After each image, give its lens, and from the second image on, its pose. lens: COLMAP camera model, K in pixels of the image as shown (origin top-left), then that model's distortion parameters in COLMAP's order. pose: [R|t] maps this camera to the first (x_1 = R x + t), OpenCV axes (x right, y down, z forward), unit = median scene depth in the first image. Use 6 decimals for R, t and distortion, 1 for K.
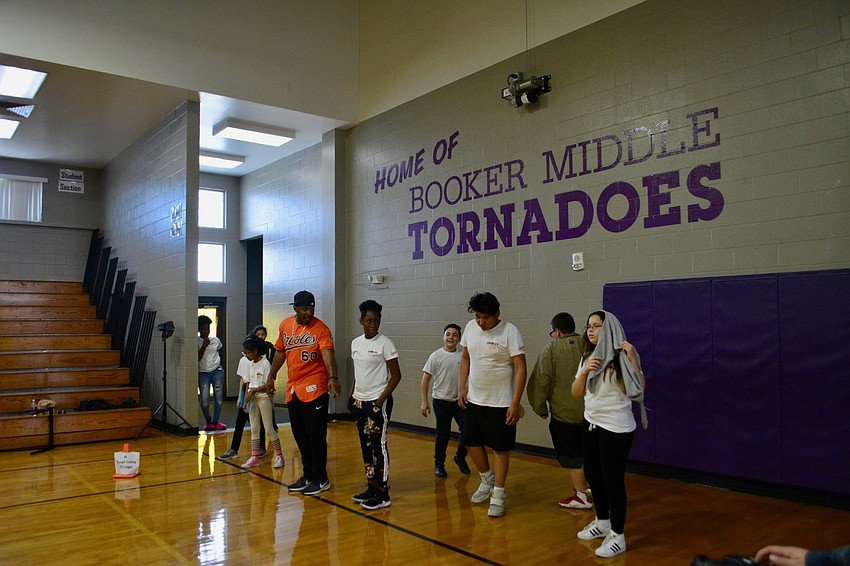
lens RADIAL K [[682.2, 0, 425.0], [0, 682.2, 283.0], [0, 0, 1]] dist [-0.073834, -0.001054]
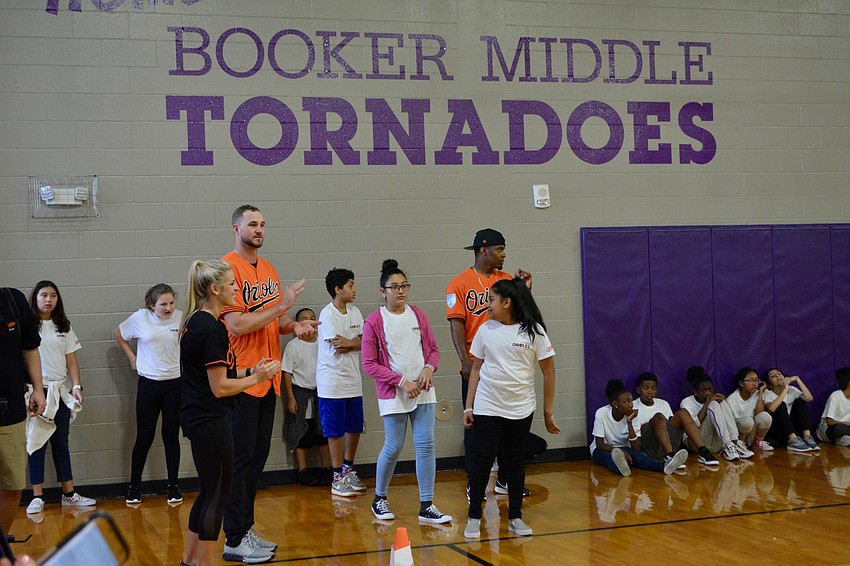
lens RADIAL K [[759.1, 0, 425.0], [0, 759.1, 283.0], [0, 0, 1]] dist [-0.000246, -0.001184]
pose [[0.467237, -0.002629, 0.884128, -0.519669], [-0.027955, 0.999452, 0.017745, 0.047650], [-0.883690, -0.033007, 0.466907, 0.647764]]
